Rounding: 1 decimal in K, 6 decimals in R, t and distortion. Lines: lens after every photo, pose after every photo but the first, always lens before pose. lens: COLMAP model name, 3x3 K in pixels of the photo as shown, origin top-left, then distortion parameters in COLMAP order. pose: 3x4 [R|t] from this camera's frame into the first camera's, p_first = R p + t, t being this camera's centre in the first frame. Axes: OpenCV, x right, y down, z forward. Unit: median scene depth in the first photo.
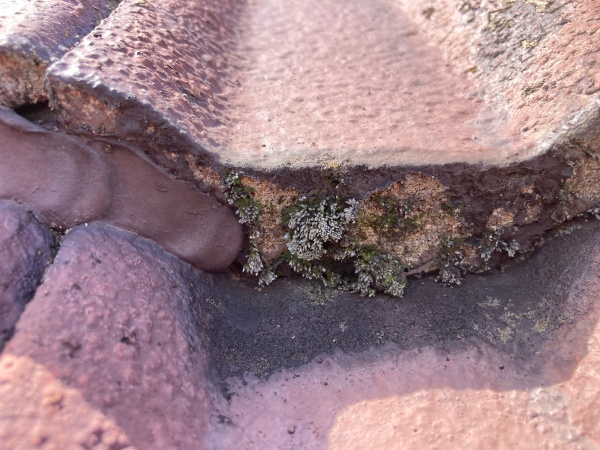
lens RADIAL K [[504.2, 0, 300.5], [0, 504.2, 234.6], [0, 0, 1]] dist [-0.006612, 0.015071]
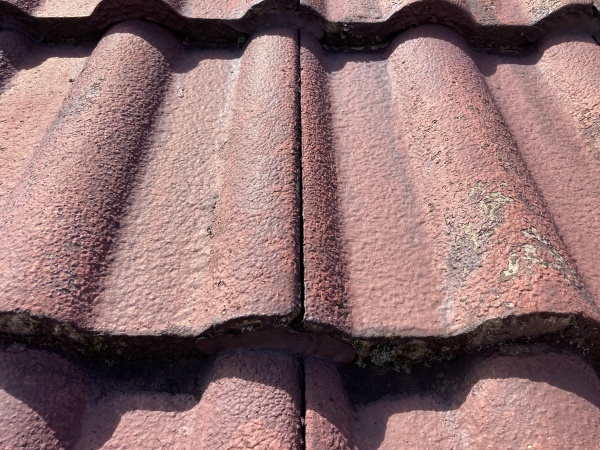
lens RADIAL K [[485.6, 0, 300.0], [0, 485.6, 225.0], [0, 0, 1]] dist [0.005299, 0.001510]
pose [[0.999435, 0.017696, -0.028571, -0.381270], [-0.011627, 0.979709, 0.200087, -1.320333], [0.031532, -0.199642, 0.979362, -1.666832]]
